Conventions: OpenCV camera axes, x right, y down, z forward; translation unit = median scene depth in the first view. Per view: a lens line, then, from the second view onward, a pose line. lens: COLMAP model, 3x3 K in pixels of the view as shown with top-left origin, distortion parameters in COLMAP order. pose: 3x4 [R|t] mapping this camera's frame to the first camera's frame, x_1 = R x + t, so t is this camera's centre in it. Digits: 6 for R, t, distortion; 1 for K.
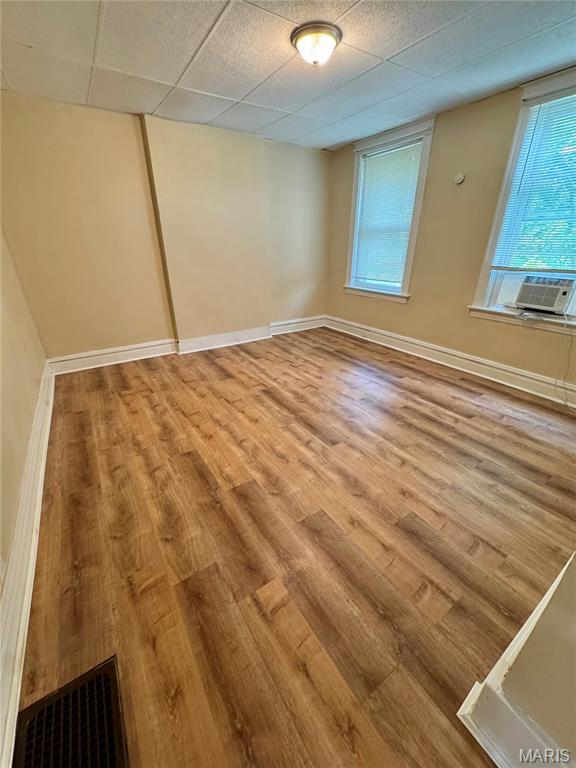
lens RADIAL K [[306.6, 0, 288.2], [0, 306.6, 384.1], [0, 0, 1]] dist [-0.004417, -0.000281]
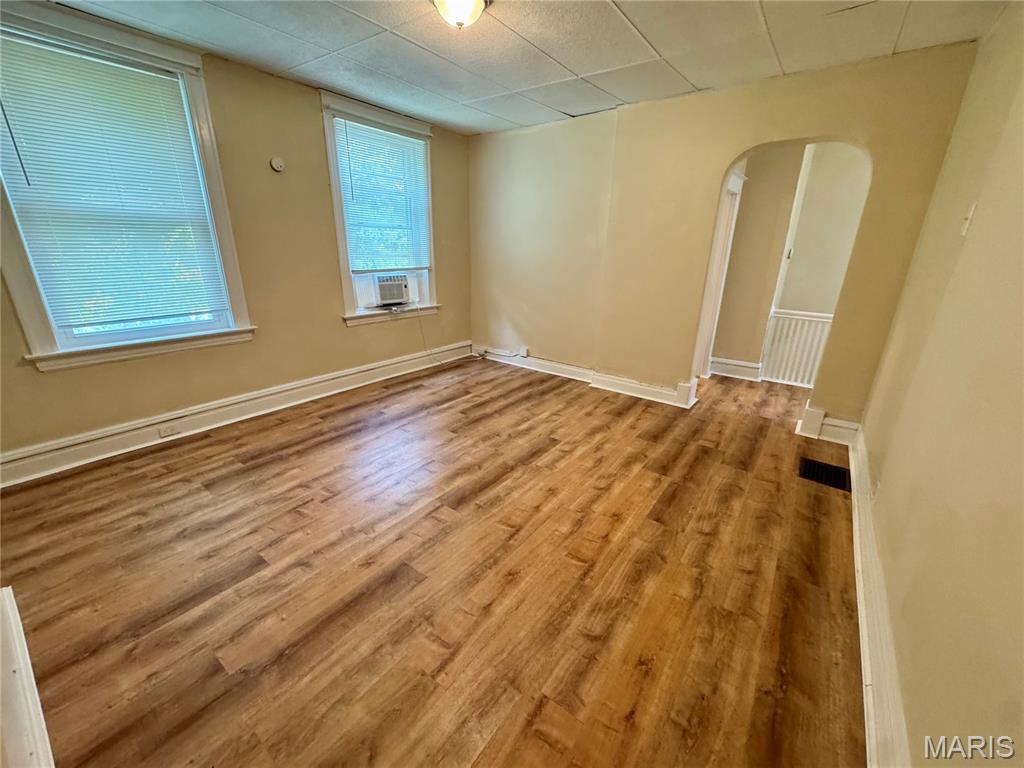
lens RADIAL K [[408.8, 0, 511.6], [0, 408.8, 383.6], [0, 0, 1]] dist [-0.004417, -0.000281]
pose [[-0.340628, -0.304939, 0.889373, -0.809108], [0.376959, 0.822290, 0.426312, -0.504455], [-0.861321, 0.480471, -0.165146, 1.065856]]
